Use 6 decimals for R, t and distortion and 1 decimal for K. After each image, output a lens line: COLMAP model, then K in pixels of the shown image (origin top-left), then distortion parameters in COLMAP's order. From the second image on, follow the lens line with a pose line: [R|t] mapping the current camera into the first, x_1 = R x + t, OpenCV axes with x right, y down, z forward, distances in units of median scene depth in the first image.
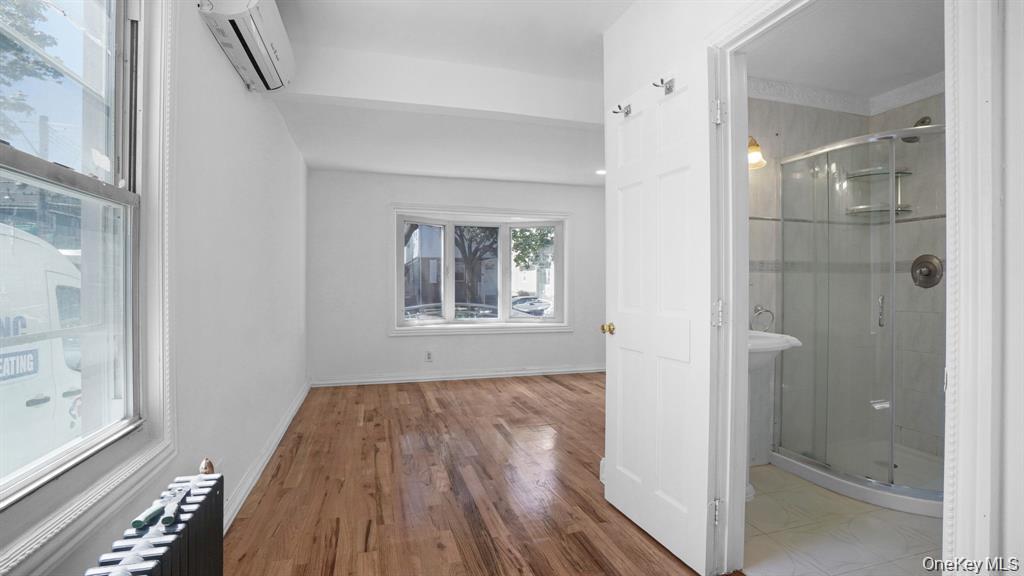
lens RADIAL K [[462.8, 0, 508.7], [0, 462.8, 286.1], [0, 0, 1]] dist [-0.031906, 0.000078]
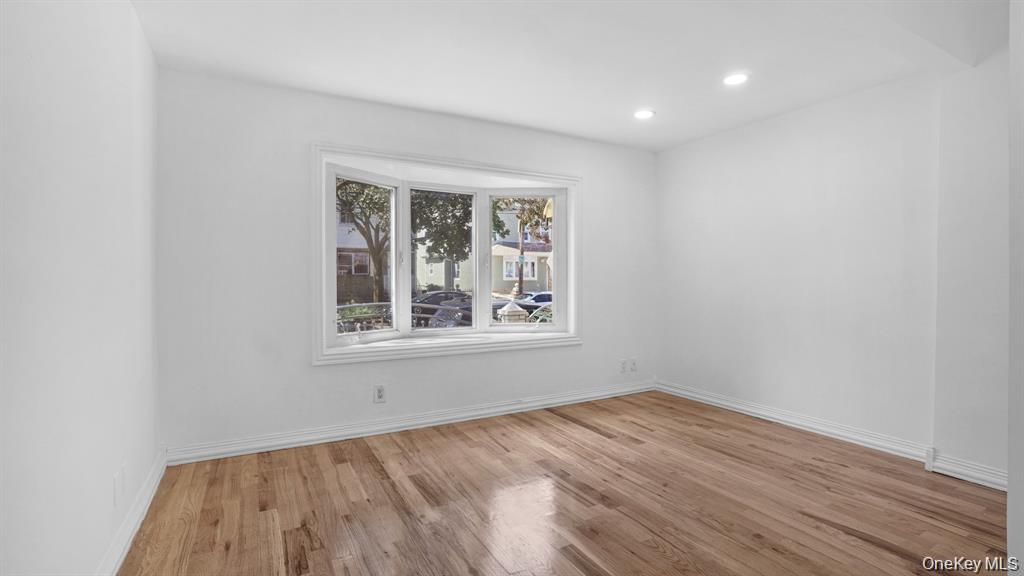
lens RADIAL K [[462.8, 0, 508.7], [0, 462.8, 286.1], [0, 0, 1]] dist [-0.031906, 0.000078]
pose [[0.976116, -0.005828, 0.217171, -0.103064], [0.002639, 0.999884, 0.014973, -0.001554], [-0.217234, -0.014042, 0.976019, 0.268527]]
